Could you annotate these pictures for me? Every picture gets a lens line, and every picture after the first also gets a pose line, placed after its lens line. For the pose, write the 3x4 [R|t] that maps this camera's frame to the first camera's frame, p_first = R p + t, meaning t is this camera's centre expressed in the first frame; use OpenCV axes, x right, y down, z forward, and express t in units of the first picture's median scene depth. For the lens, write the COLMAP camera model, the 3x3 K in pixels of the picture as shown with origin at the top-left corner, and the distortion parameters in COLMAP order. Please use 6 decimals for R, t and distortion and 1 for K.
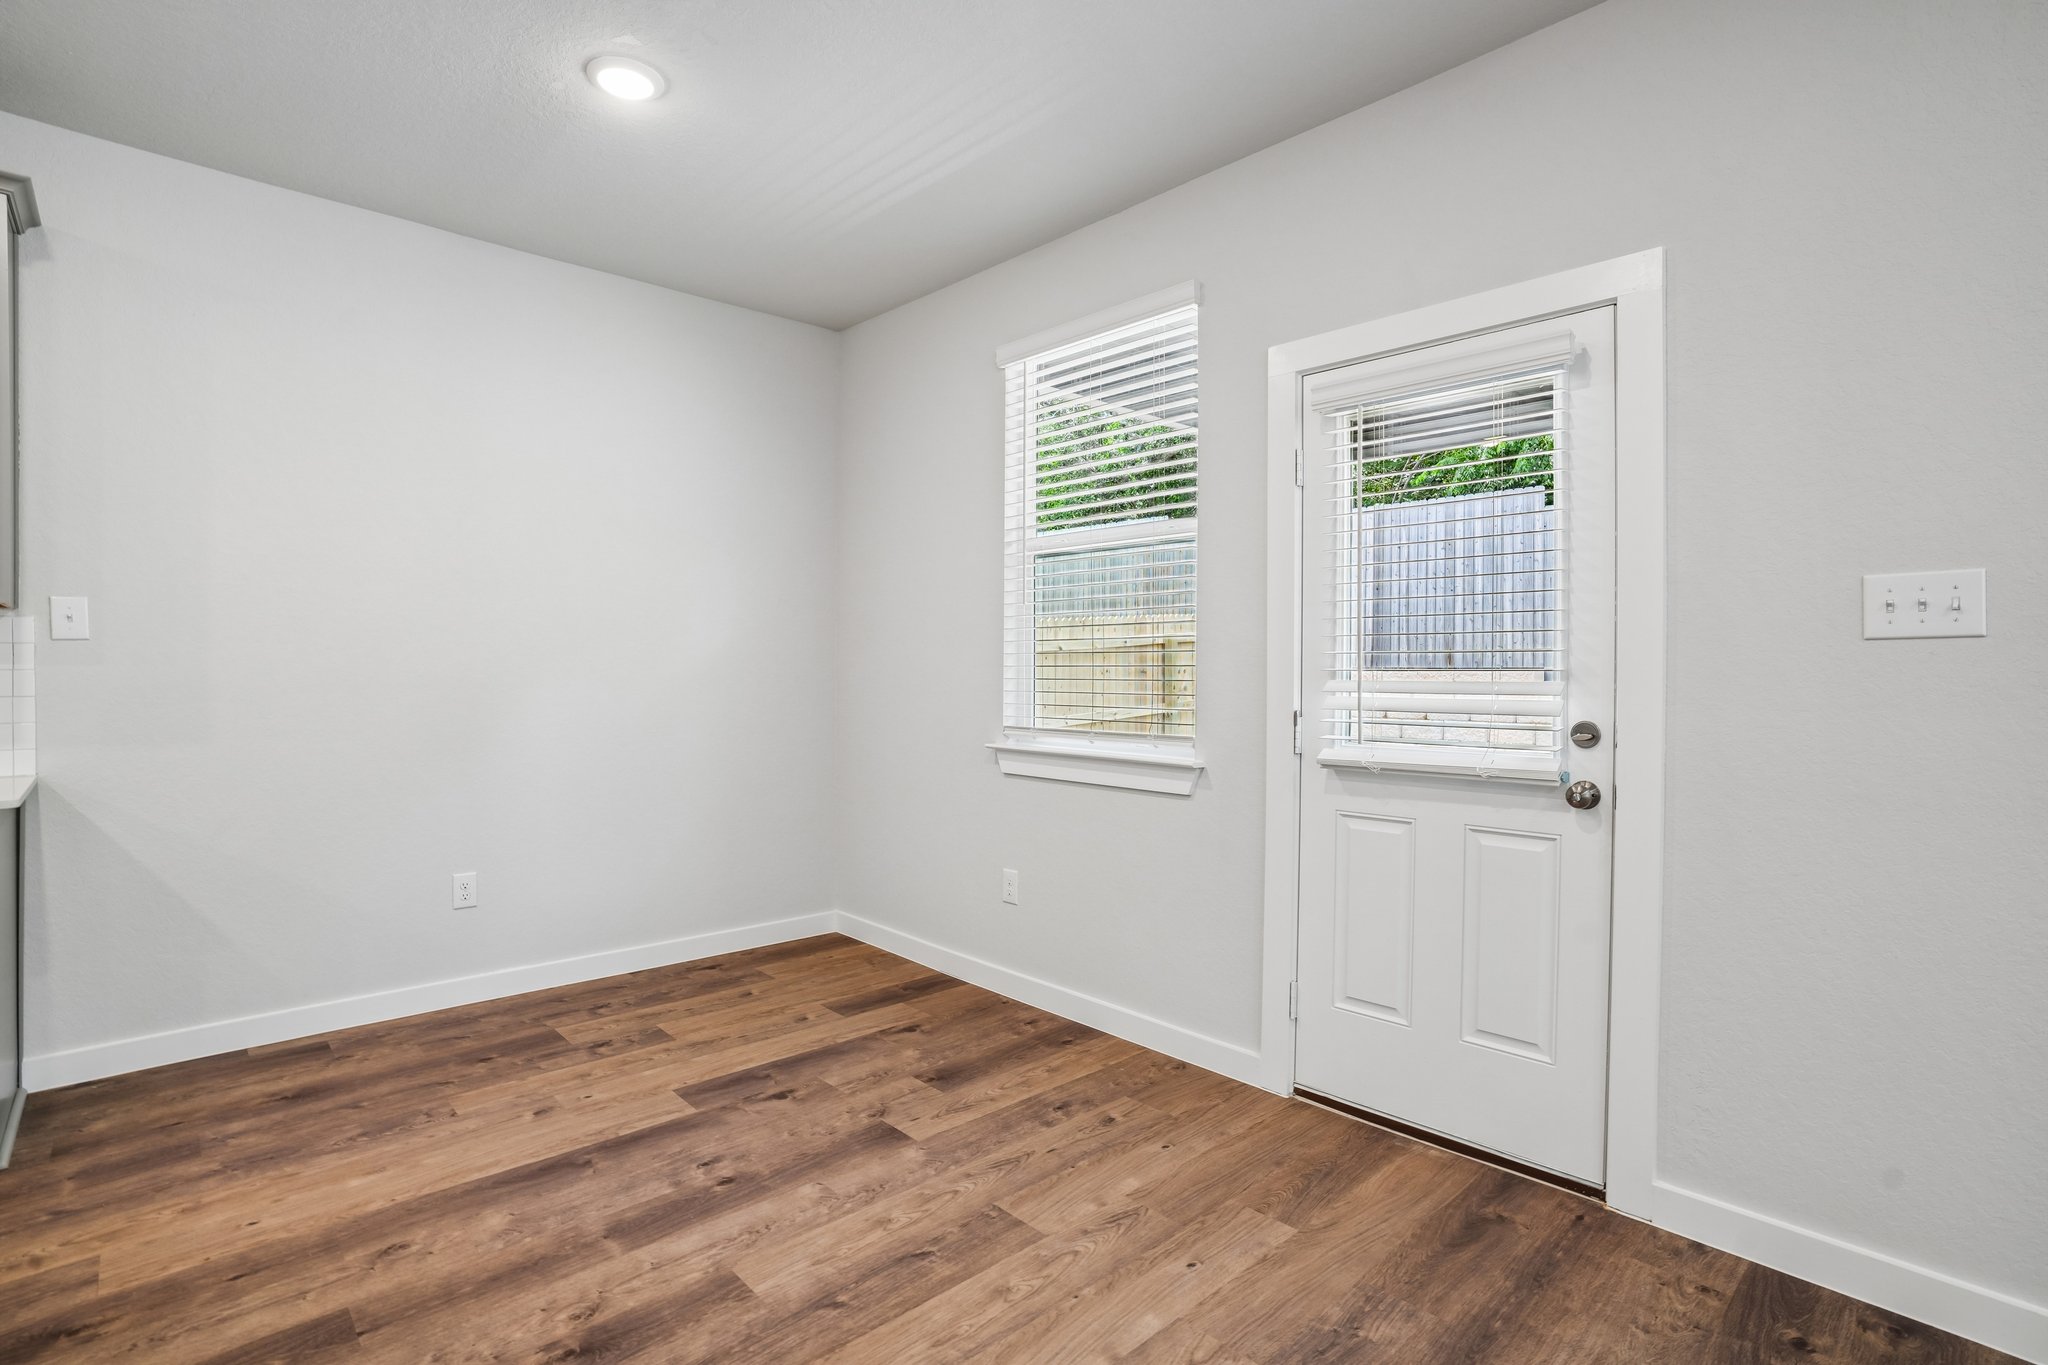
lens RADIAL K [[979.5, 0, 1026.9], [0, 979.5, 678.4], [0, 0, 1]] dist [-0.046542, 0.016138]
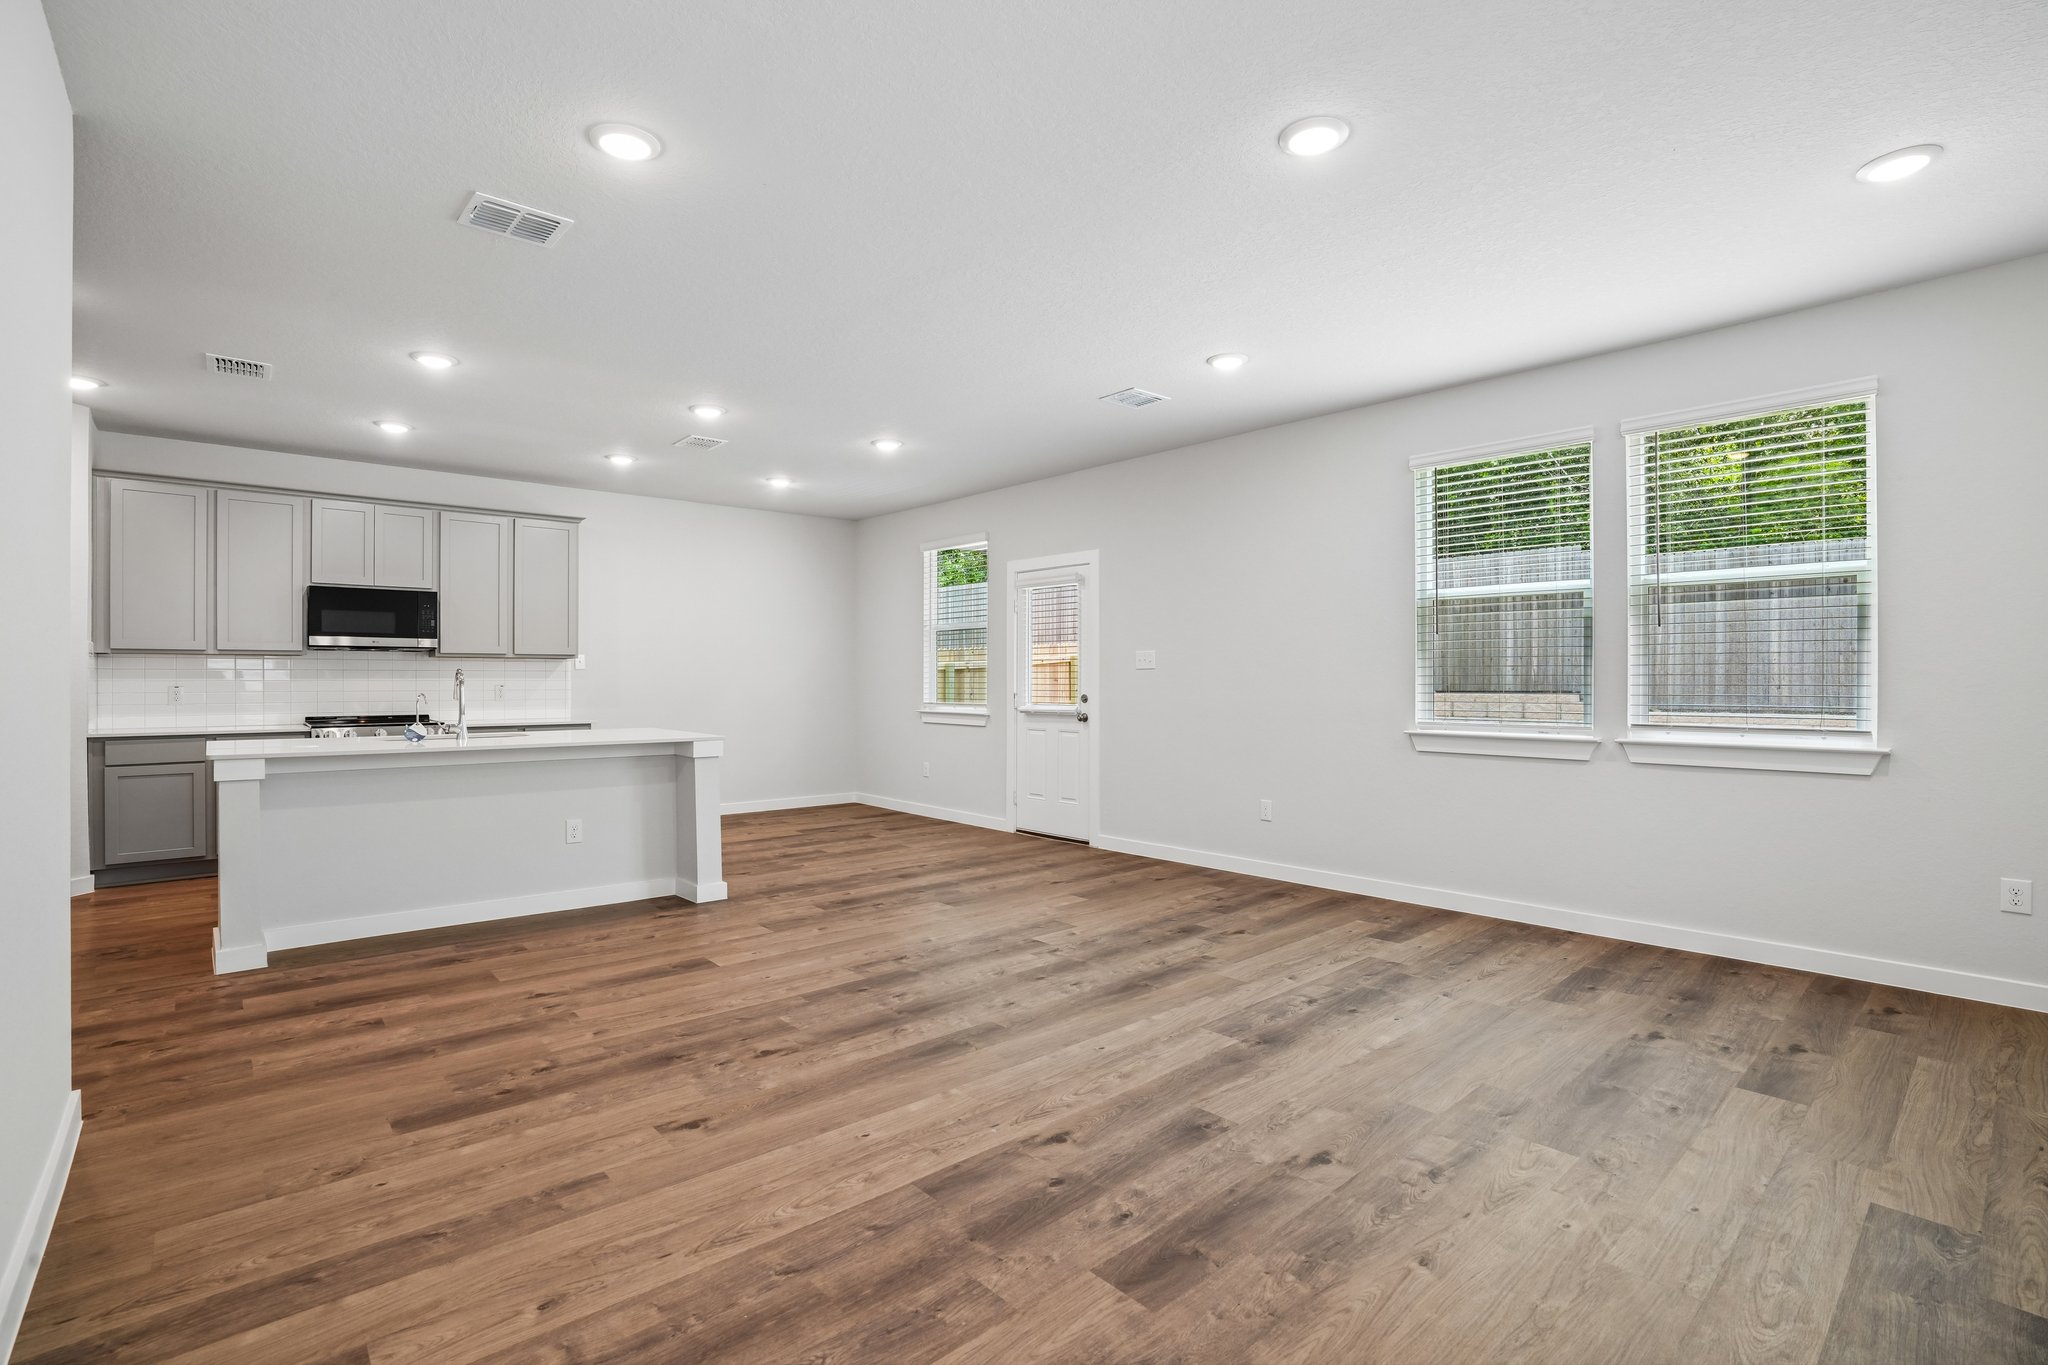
lens RADIAL K [[941.5, 0, 1017.4], [0, 941.5, 674.7], [0, 0, 1]] dist [-0.054087, 0.016932]
pose [[0.999574, -0.005050, -0.028729, 0.435774], [0.004643, 0.999888, -0.014219, 0.022207], [0.028798, 0.014079, 0.999486, -2.049040]]
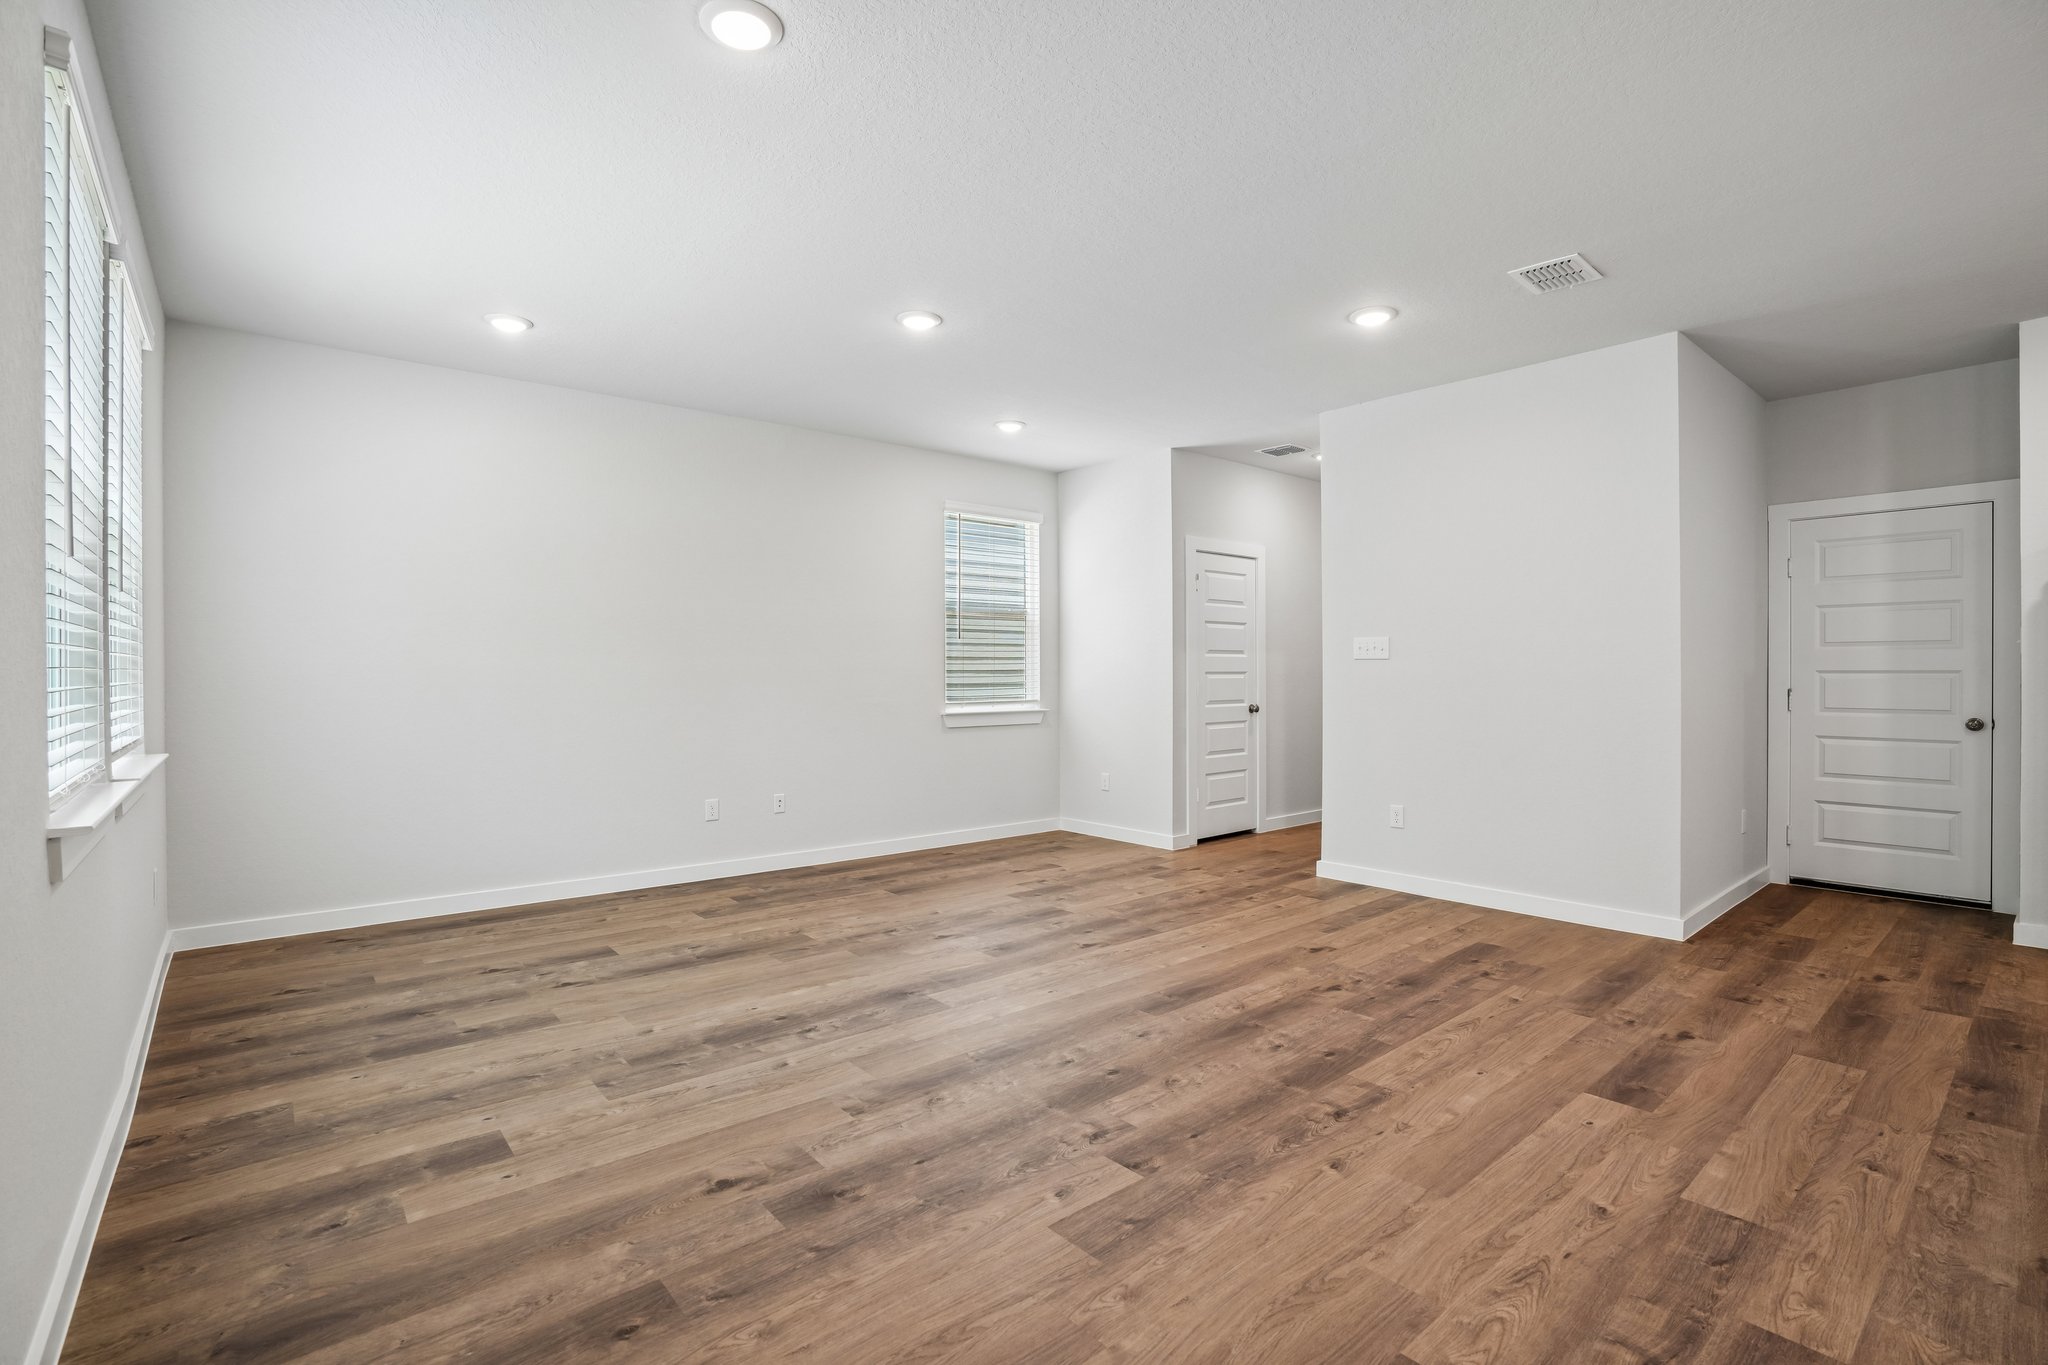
lens RADIAL K [[941.5, 0, 1021.0], [0, 941.5, 669.1], [0, 0, 1]] dist [-0.054087, 0.016932]
pose [[-0.998622, -0.002276, 0.052429, 0.484687], [-0.002022, 0.999986, 0.004897, -0.004023], [-0.052440, 0.004785, -0.998613, 0.859706]]
